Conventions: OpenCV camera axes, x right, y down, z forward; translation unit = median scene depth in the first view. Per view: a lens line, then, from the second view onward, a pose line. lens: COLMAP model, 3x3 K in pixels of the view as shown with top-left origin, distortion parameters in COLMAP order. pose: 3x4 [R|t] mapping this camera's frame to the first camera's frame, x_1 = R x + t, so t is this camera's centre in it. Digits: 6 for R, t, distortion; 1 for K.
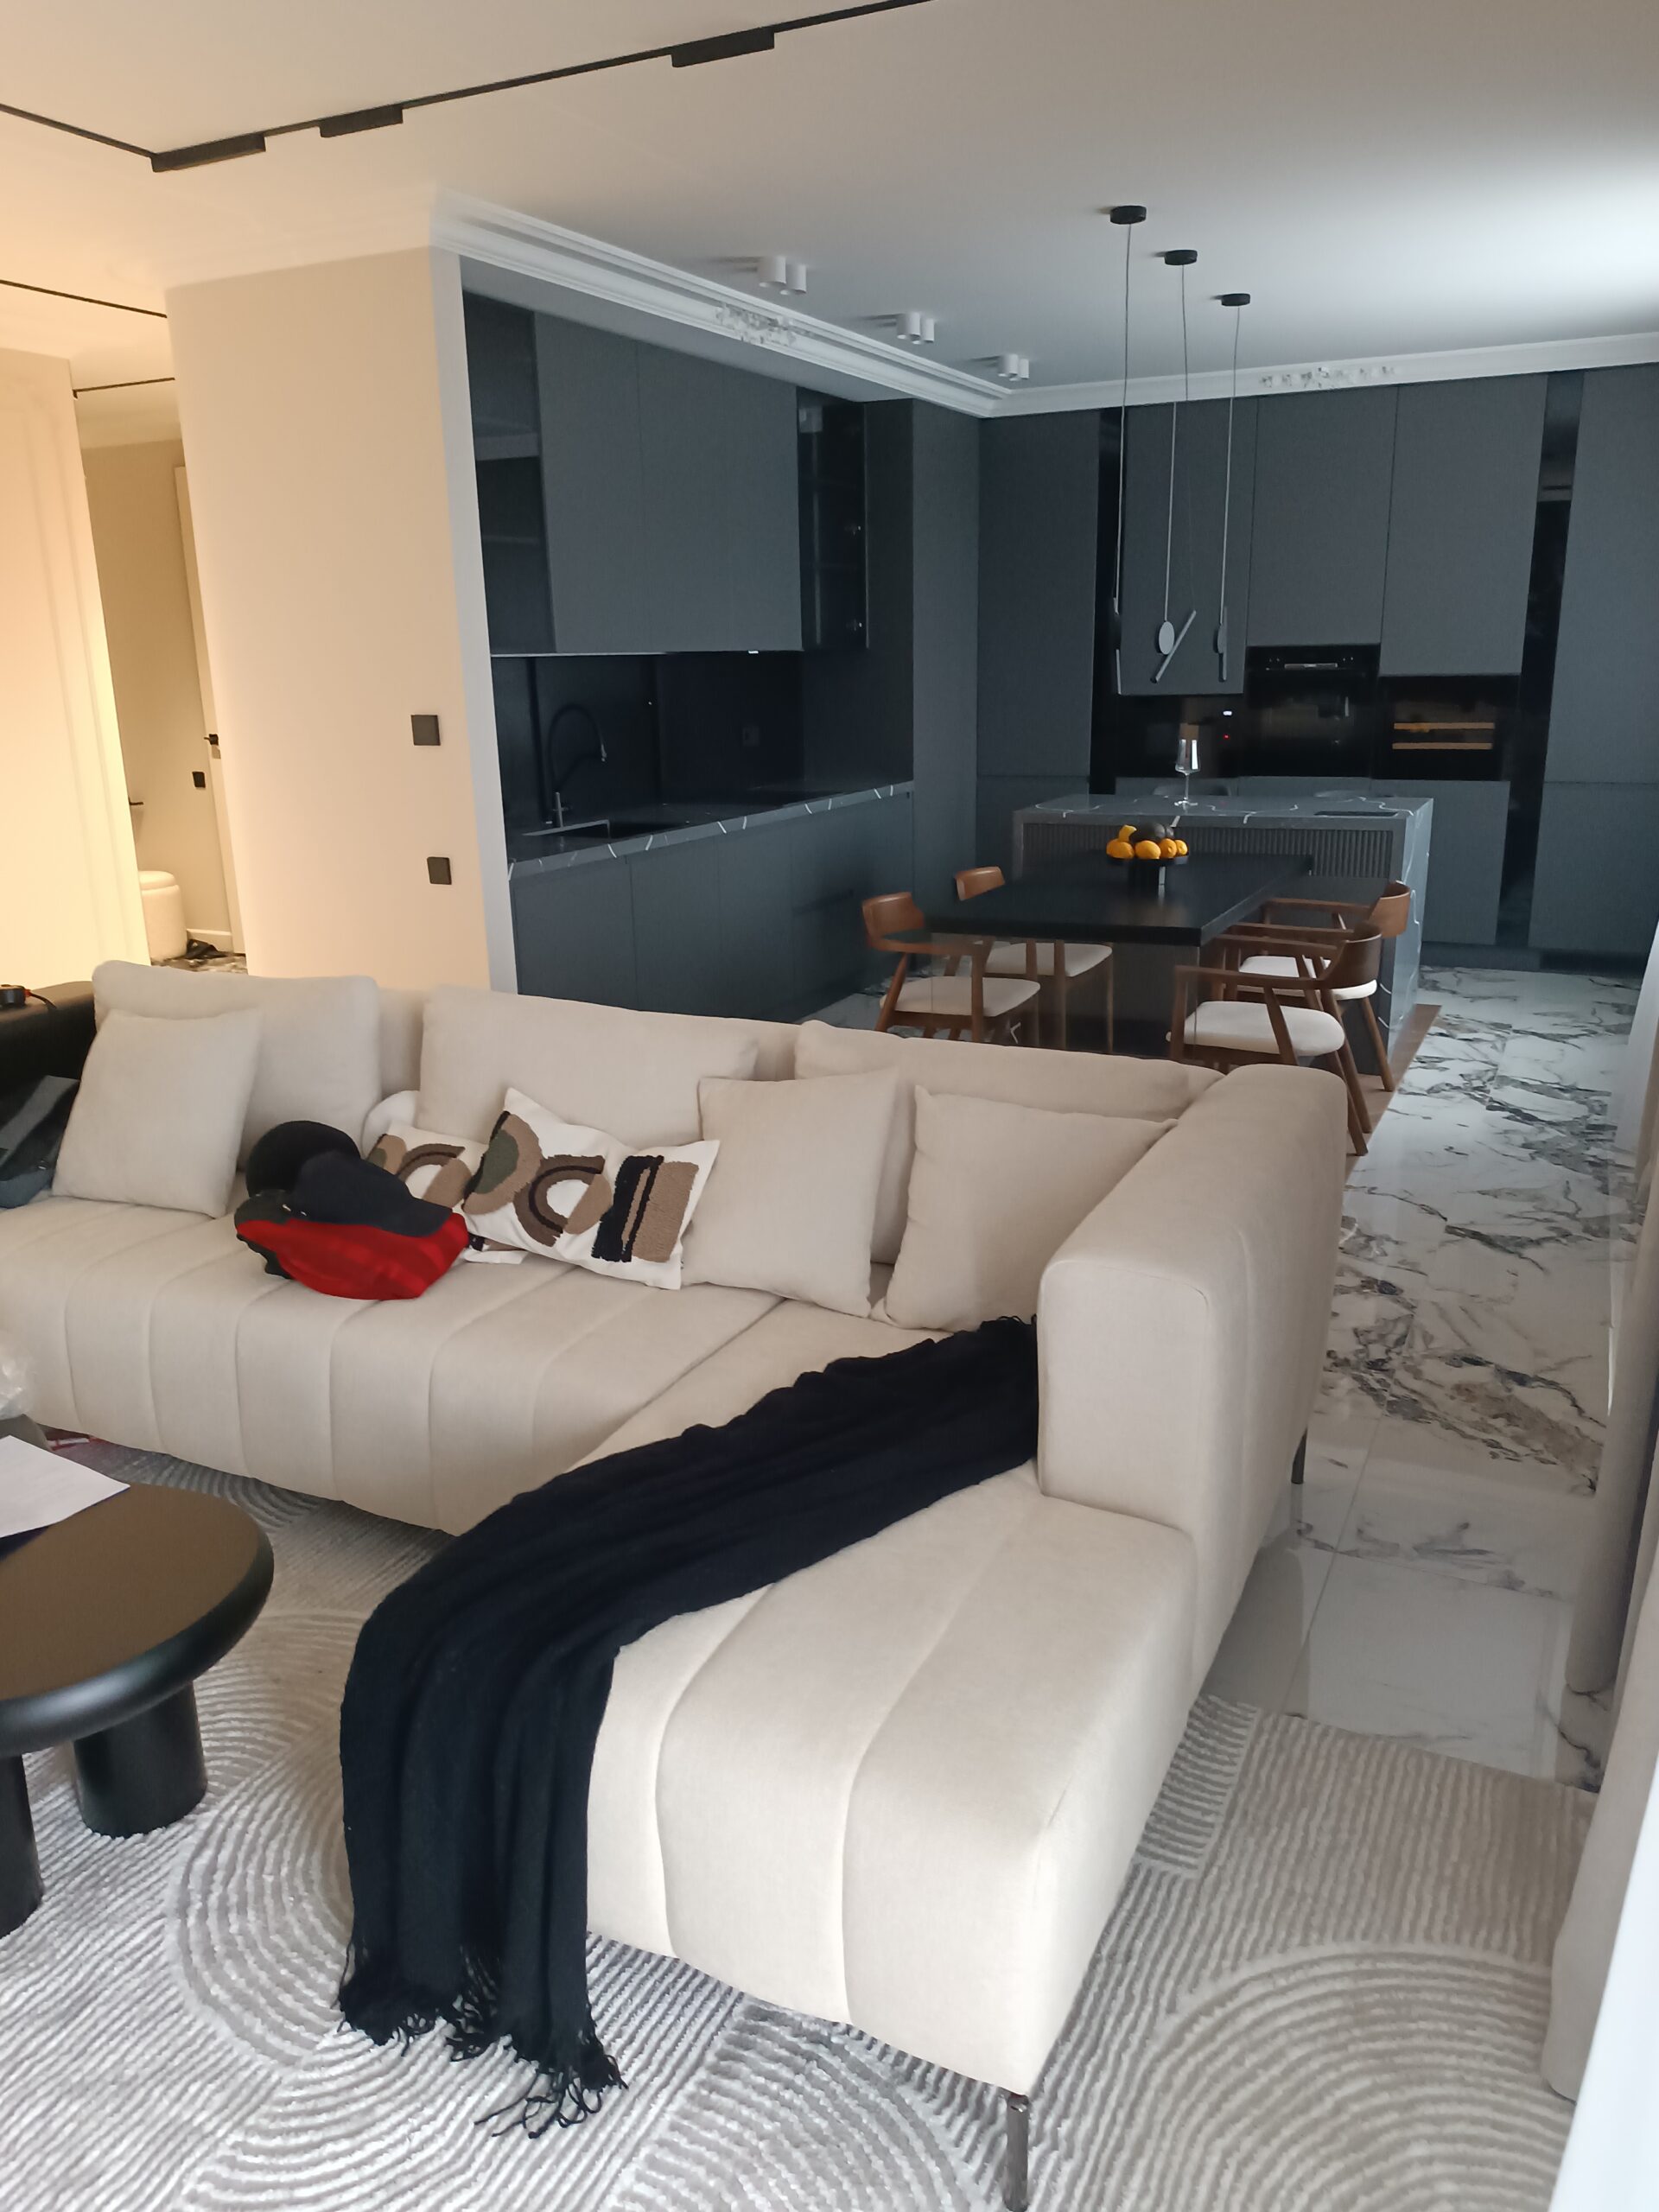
lens RADIAL K [[1606.5, 0, 828.2], [0, 1606.5, 1144.1], [0, 0, 1]] dist [0.107037, -0.234587]
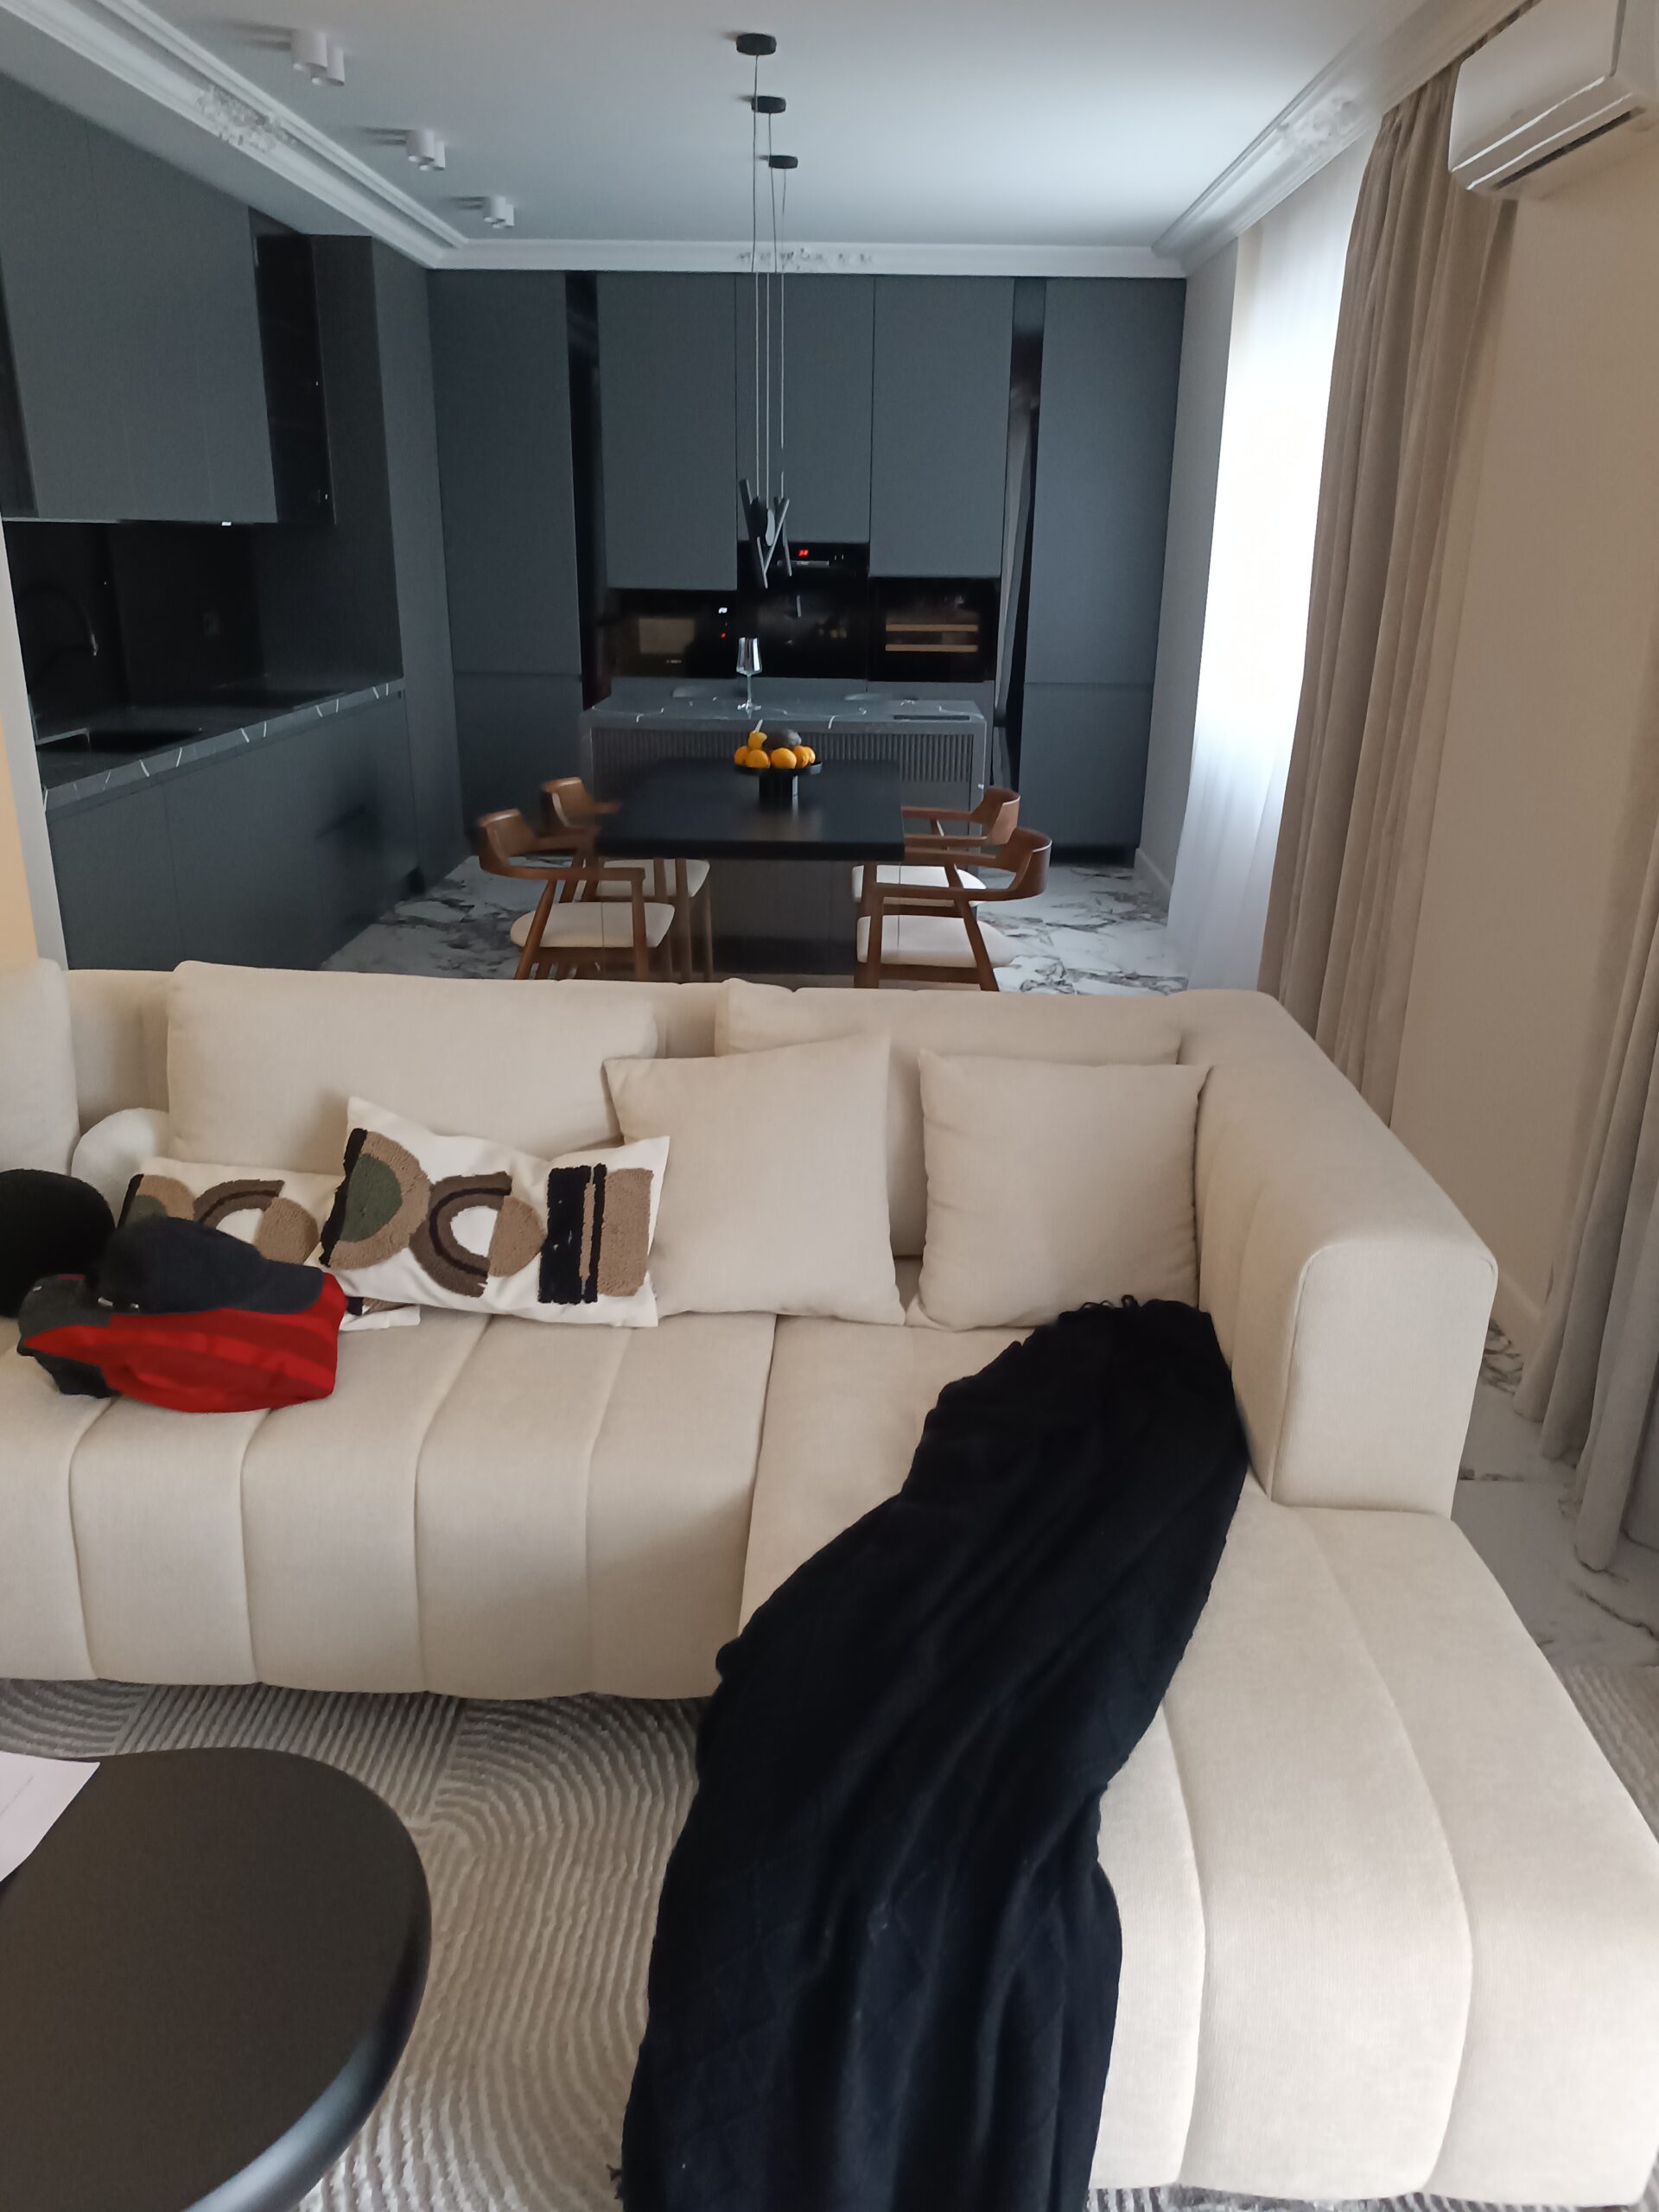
lens RADIAL K [[1622.2, 0, 829.5], [0, 1622.2, 1106.0], [0, 0, 1]] dist [0.068690, -0.070024]
pose [[0.903437, -0.109160, 0.414590, -0.314238], [0.093322, 0.993925, 0.058339, -0.054587], [-0.418440, -0.014016, 0.908136, 0.204169]]
